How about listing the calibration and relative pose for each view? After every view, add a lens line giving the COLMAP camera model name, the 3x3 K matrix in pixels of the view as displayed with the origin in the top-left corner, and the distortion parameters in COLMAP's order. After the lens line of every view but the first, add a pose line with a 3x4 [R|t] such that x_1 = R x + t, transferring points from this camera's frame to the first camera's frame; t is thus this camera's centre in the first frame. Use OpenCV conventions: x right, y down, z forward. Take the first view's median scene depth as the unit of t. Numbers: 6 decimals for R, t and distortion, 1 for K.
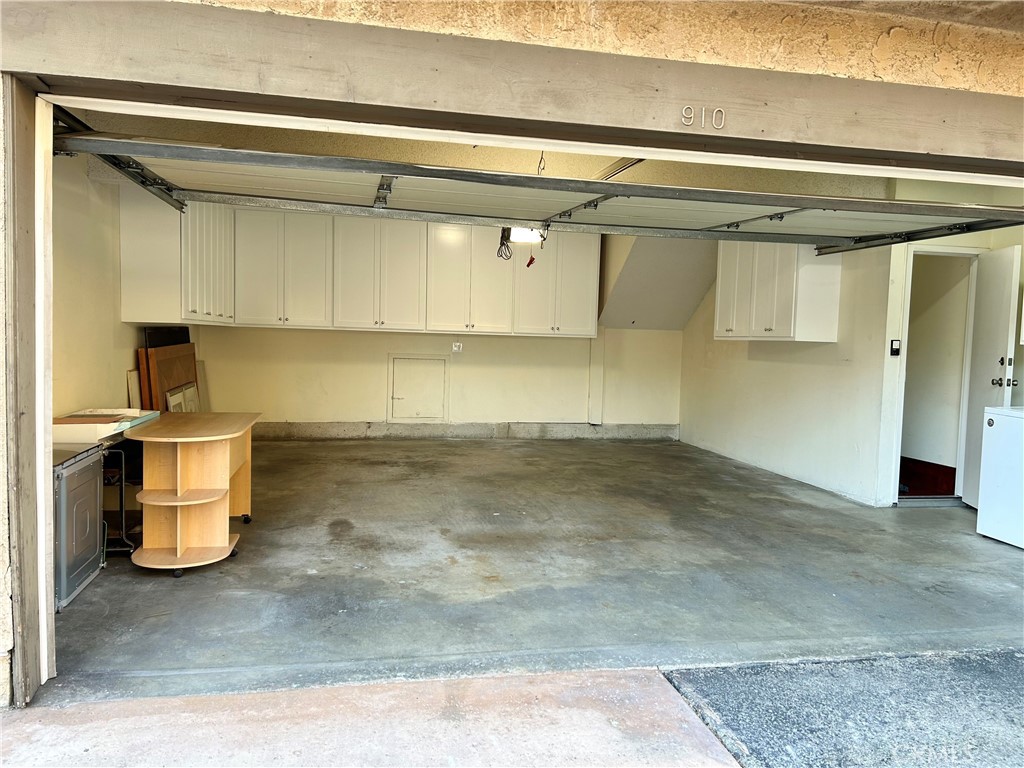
lens RADIAL K [[764.2, 0, 515.4], [0, 764.2, 377.8], [0, 0, 1]] dist [0.070246, -0.081552]
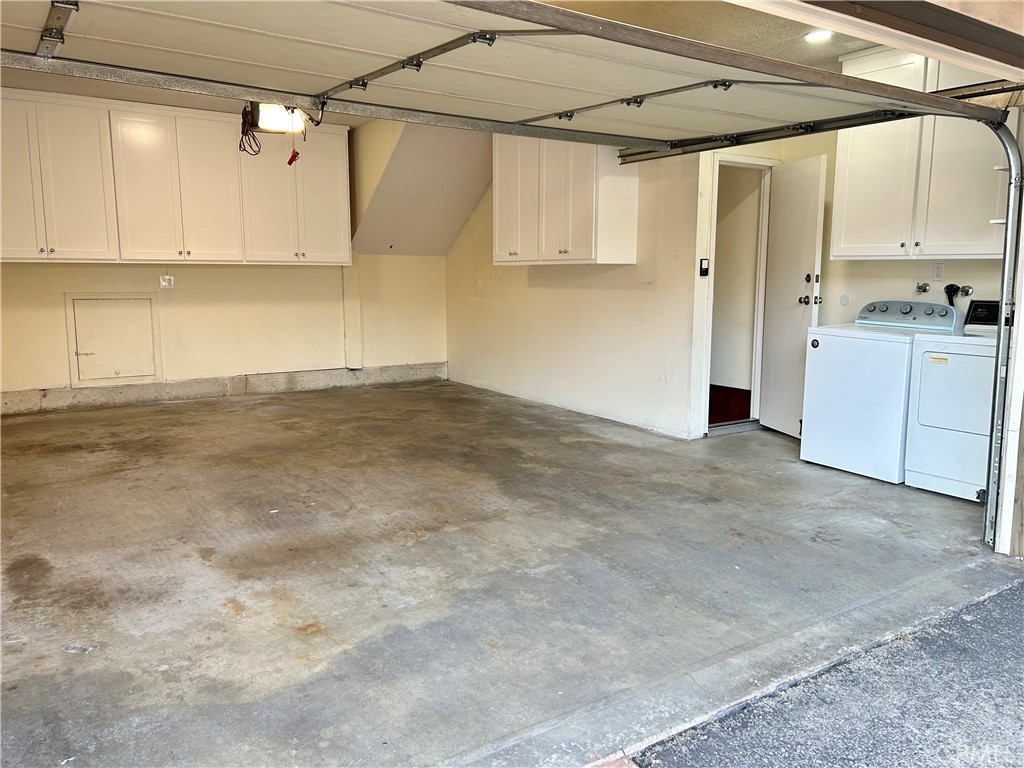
lens RADIAL K [[764.2, 0, 515.4], [0, 764.2, 377.8], [0, 0, 1]] dist [0.070246, -0.081552]
pose [[0.928156, -0.077749, 0.363979, -0.067353], [0.044286, 0.994061, 0.099410, -0.009915], [-0.369546, -0.076149, 0.926087, 0.244105]]
